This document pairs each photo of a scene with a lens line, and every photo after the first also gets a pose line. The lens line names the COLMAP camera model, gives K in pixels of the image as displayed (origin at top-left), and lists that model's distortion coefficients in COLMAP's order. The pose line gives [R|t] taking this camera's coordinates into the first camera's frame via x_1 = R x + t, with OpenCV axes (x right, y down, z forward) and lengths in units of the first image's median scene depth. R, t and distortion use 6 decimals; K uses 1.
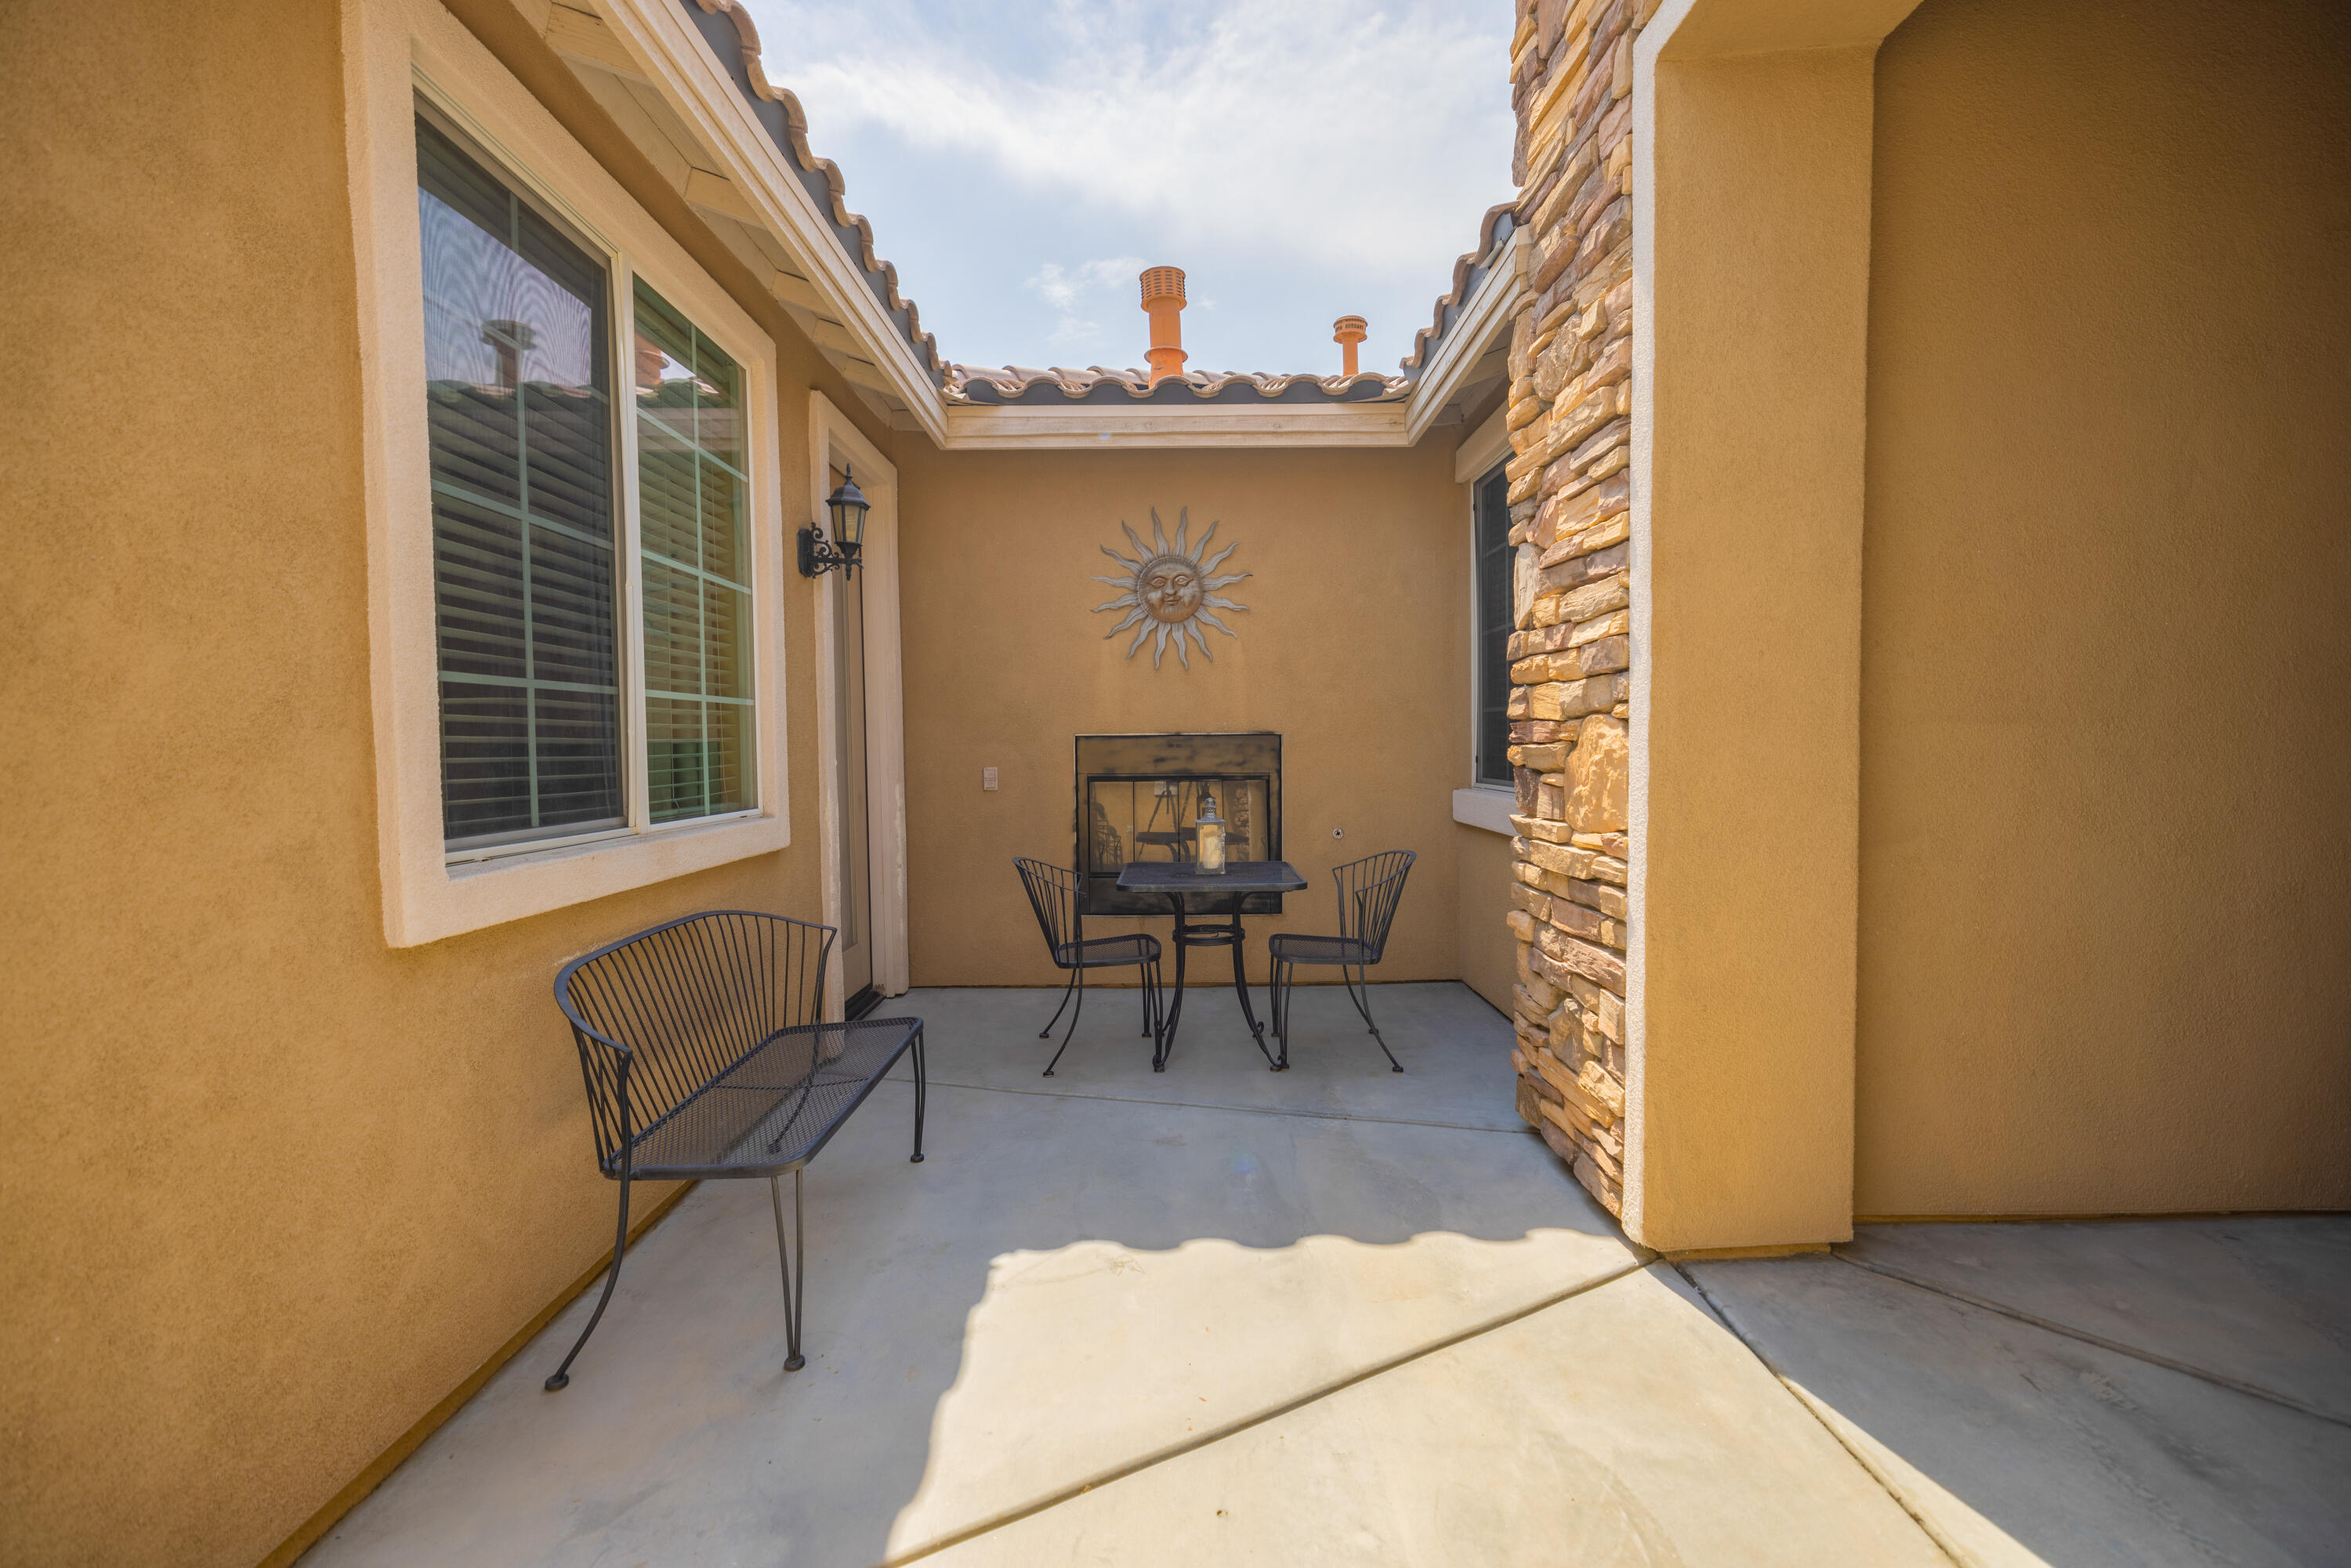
lens RADIAL K [[988.5, 0, 1172.6], [0, 988.5, 779.8], [0, 0, 1]] dist [0.008490, 0.000179]
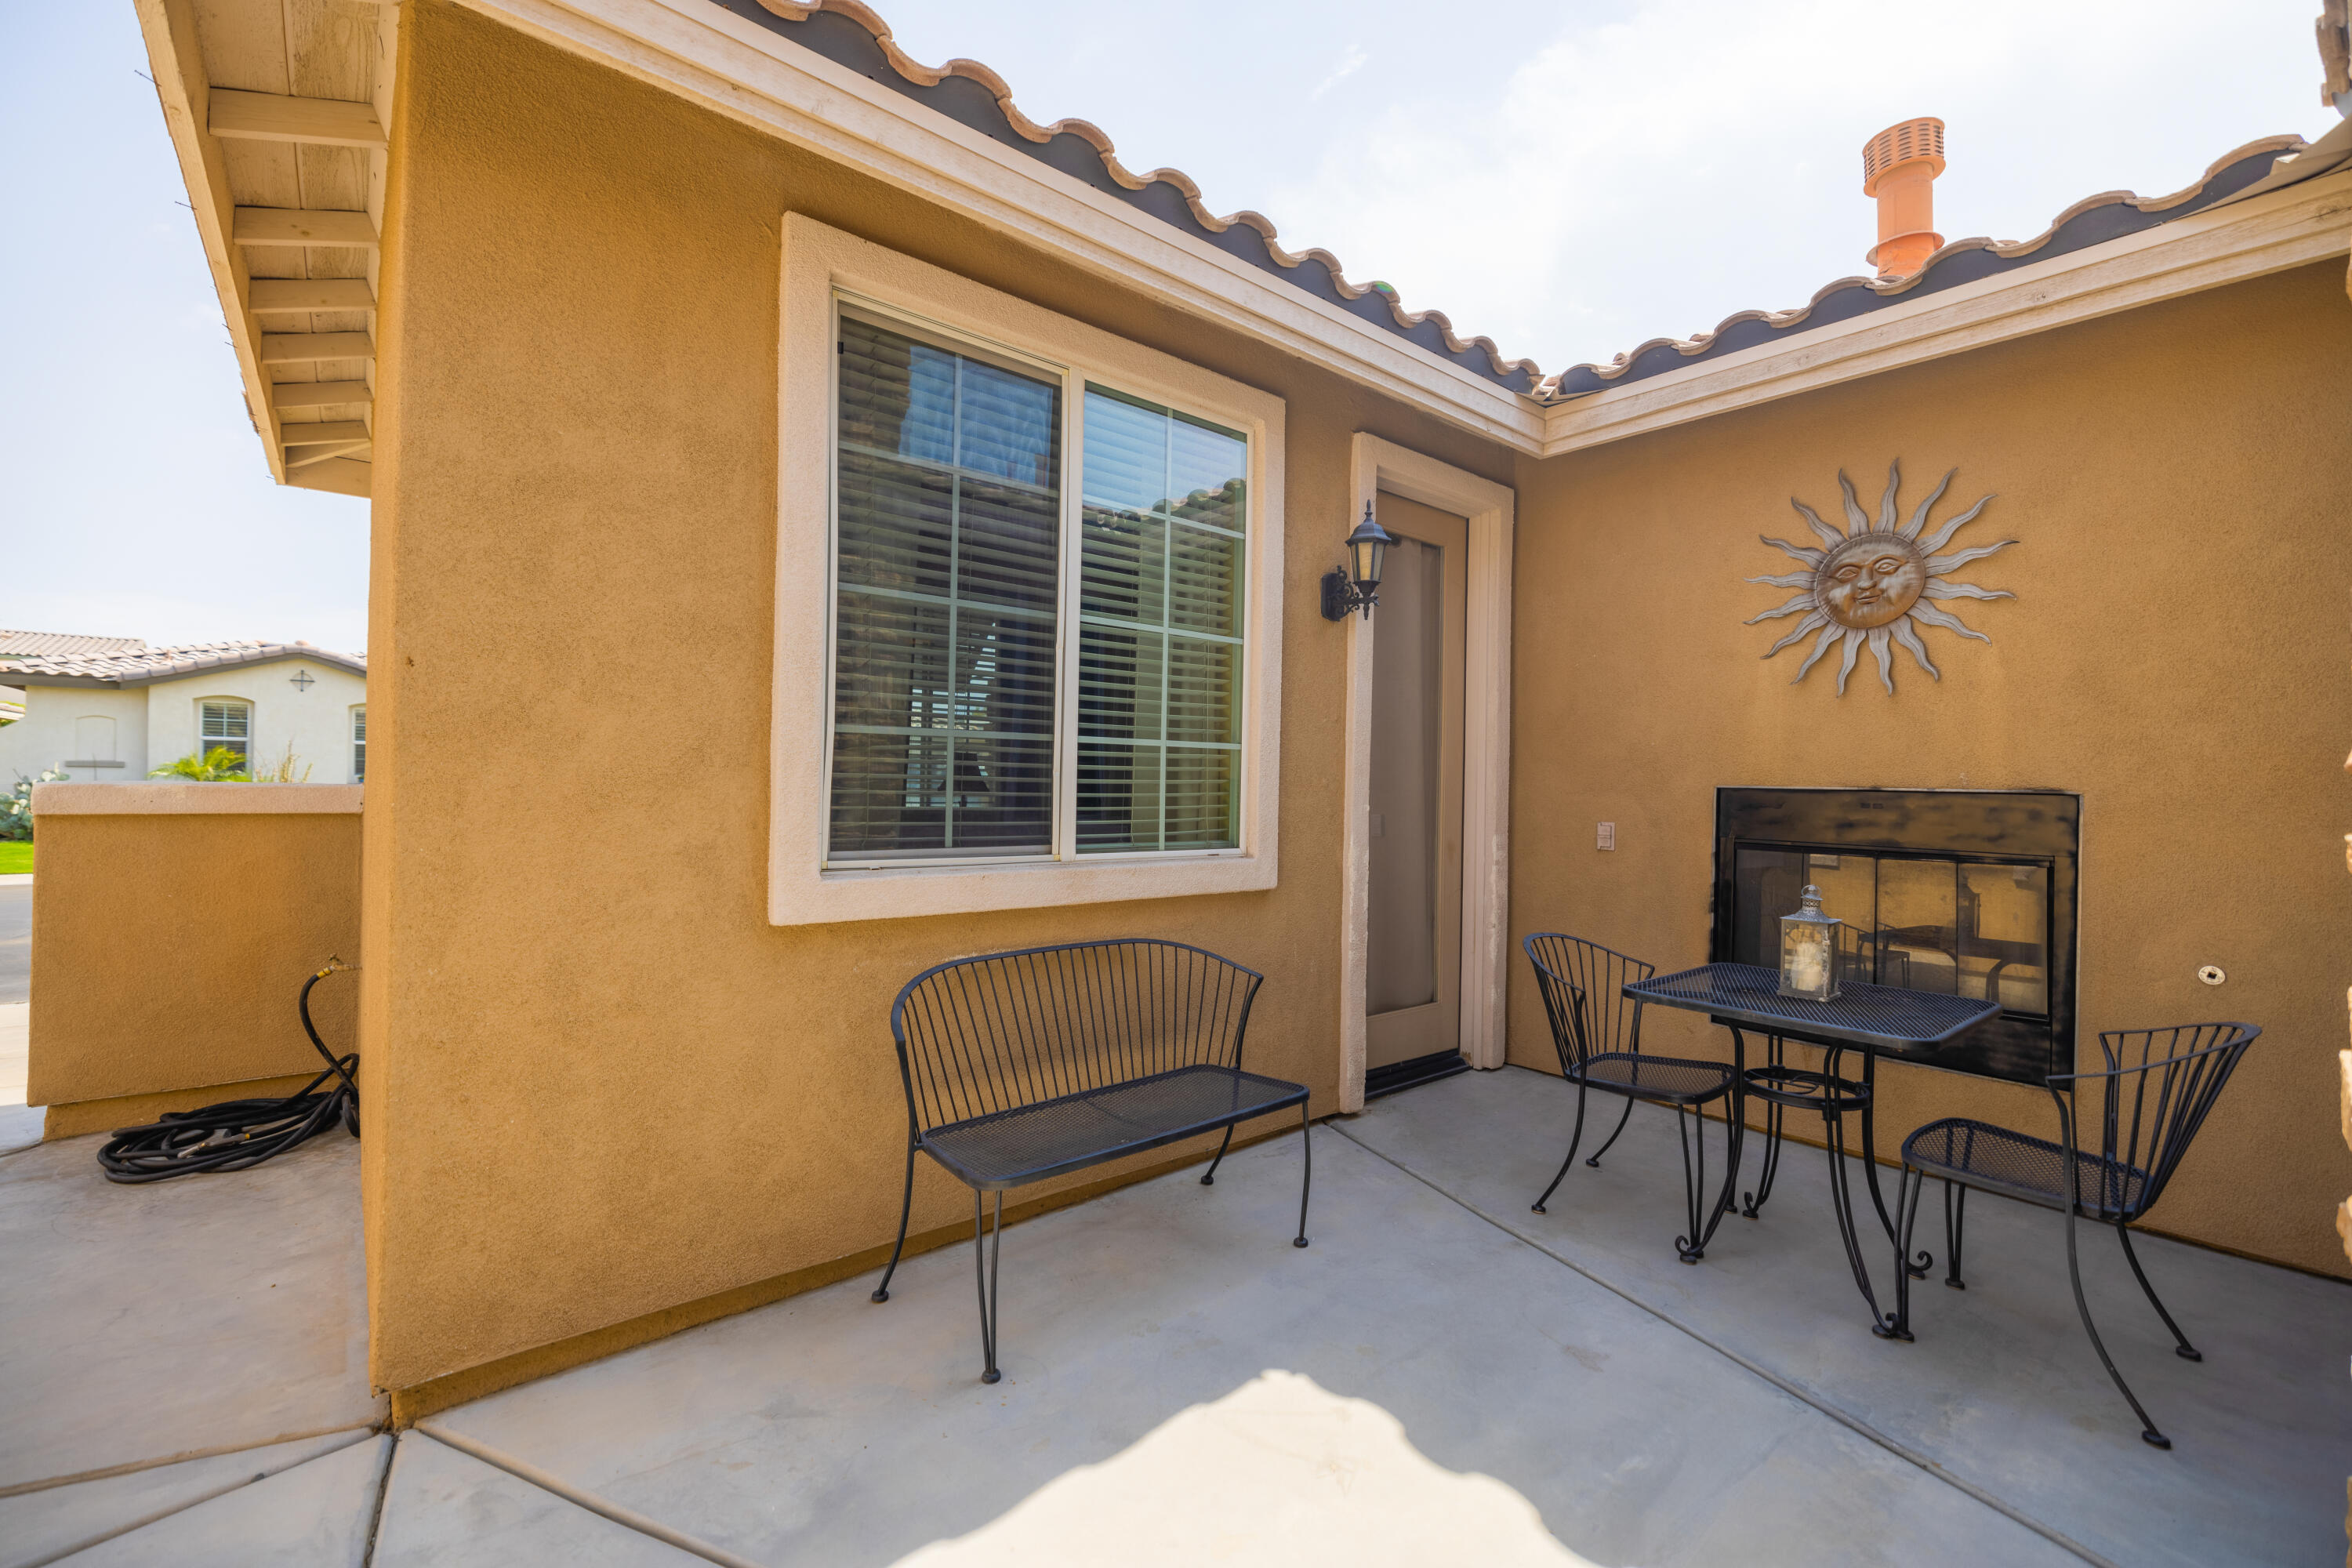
lens RADIAL K [[989.0, 0, 1173.1], [0, 989.0, 779.8], [0, 0, 1]] dist [0.008490, 0.000179]
pose [[0.640089, 0.022049, -0.767984, 0.334095], [-0.054735, 0.998357, -0.016957, -0.021533], [0.766349, 0.052890, 0.640244, 0.276588]]
